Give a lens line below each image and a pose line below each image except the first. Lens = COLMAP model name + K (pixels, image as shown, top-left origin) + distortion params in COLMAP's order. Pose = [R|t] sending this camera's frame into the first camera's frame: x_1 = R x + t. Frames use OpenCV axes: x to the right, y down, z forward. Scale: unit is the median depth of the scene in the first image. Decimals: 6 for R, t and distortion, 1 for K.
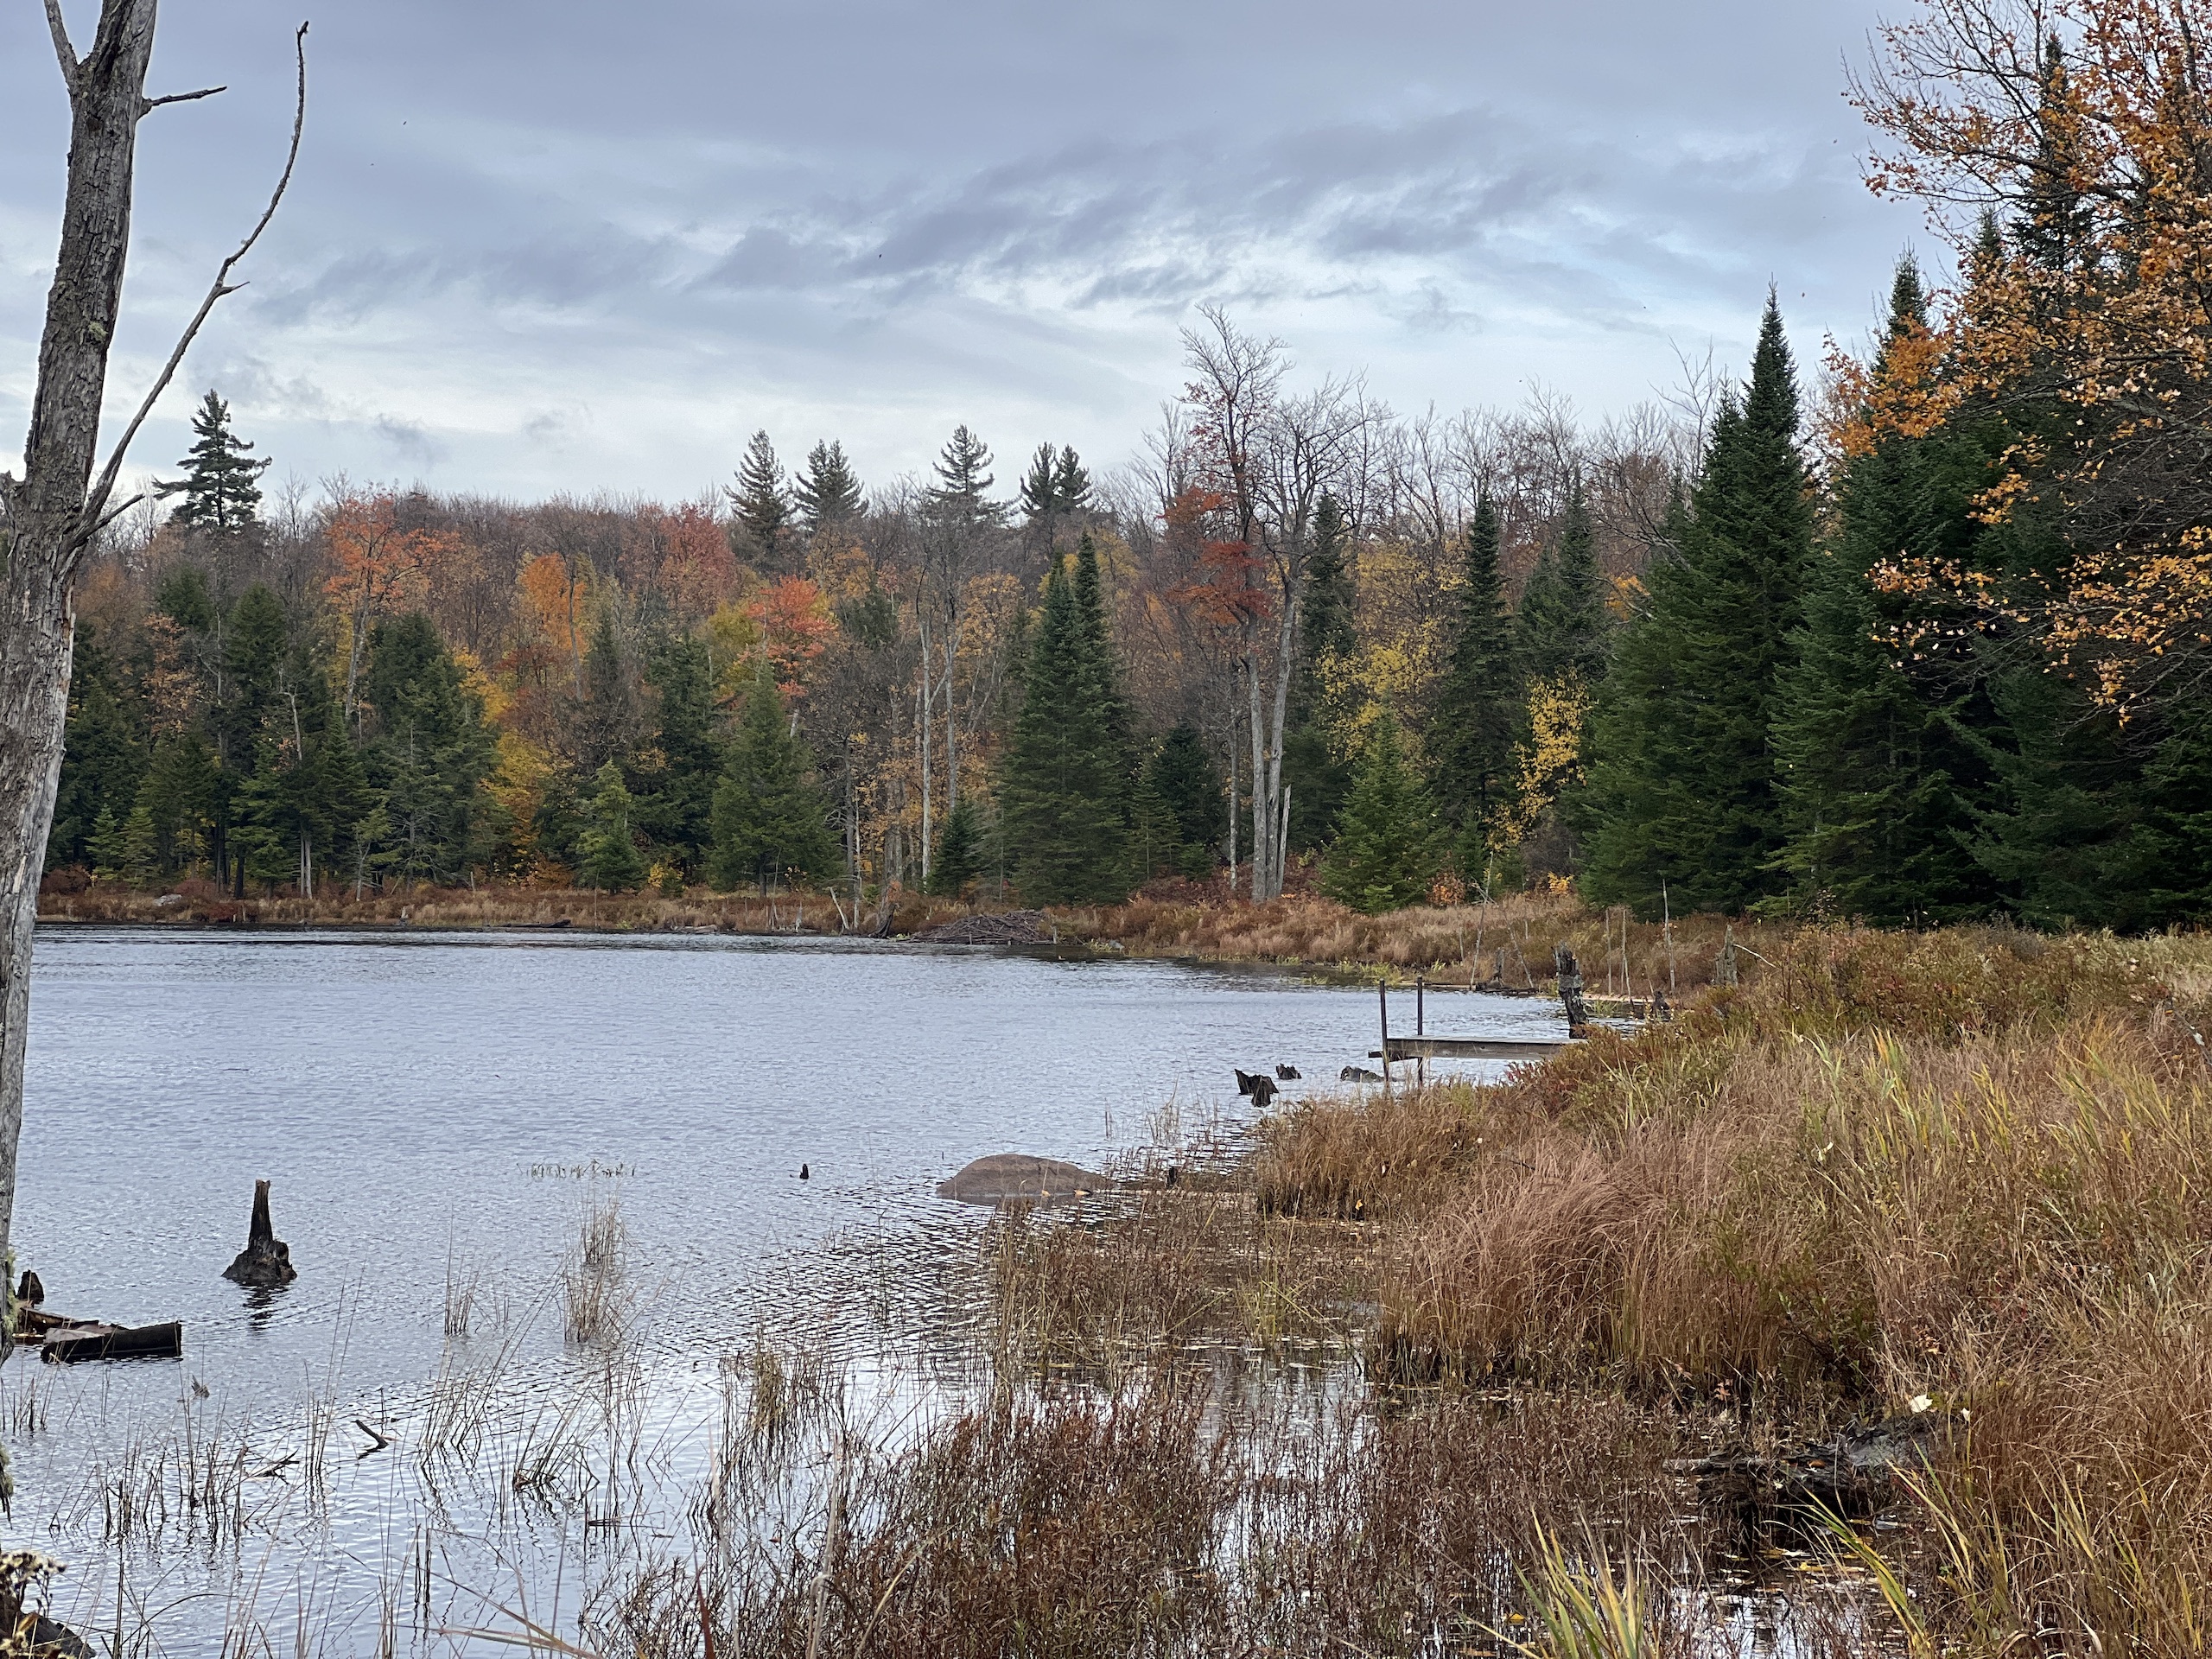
lens RADIAL K [[4928.1, 0, 1106.0], [0, 4928.1, 829.5], [0, 0, 1]] dist [-0.017670, 0.214588]
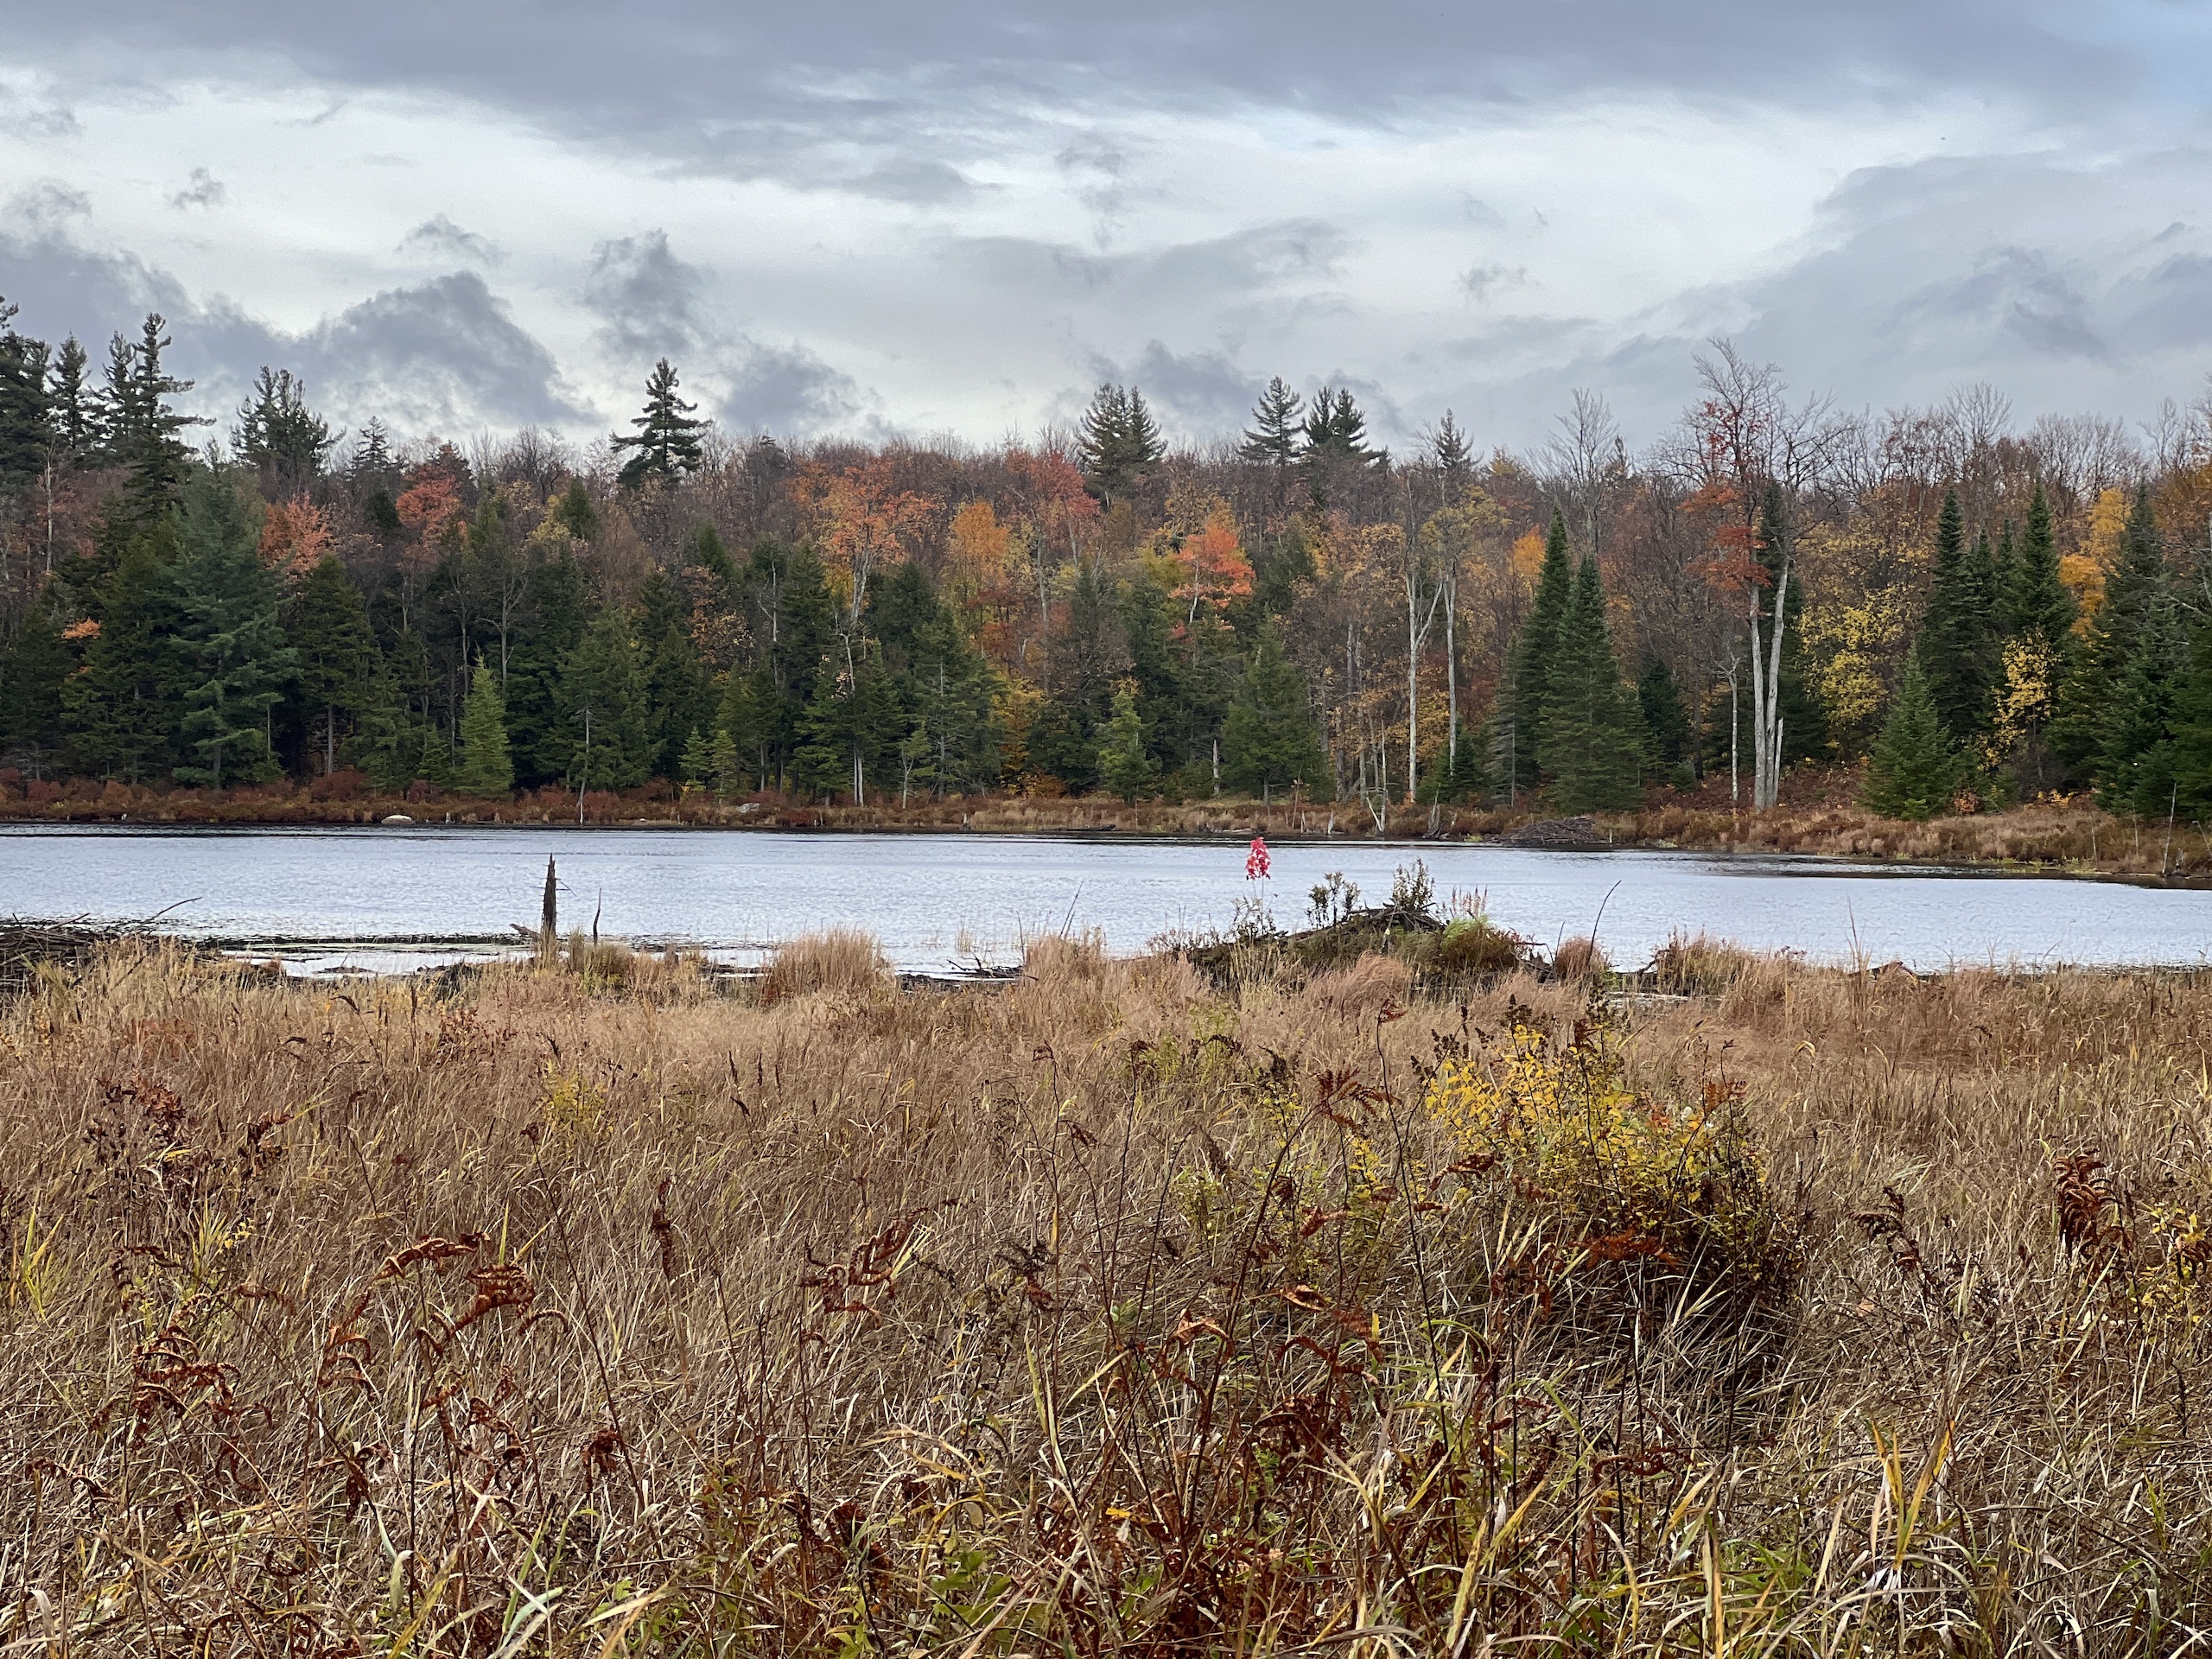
lens RADIAL K [[5225.1, 0, 1106.6], [0, 5225.1, 828.1], [0, 0, 1]] dist [-0.016970, 9.438474]
pose [[0.999932, -0.002955, 0.011260, -0.118591], [0.002710, 0.999762, 0.021649, -0.008017], [-0.011322, -0.021617, 0.999702, -0.271513]]
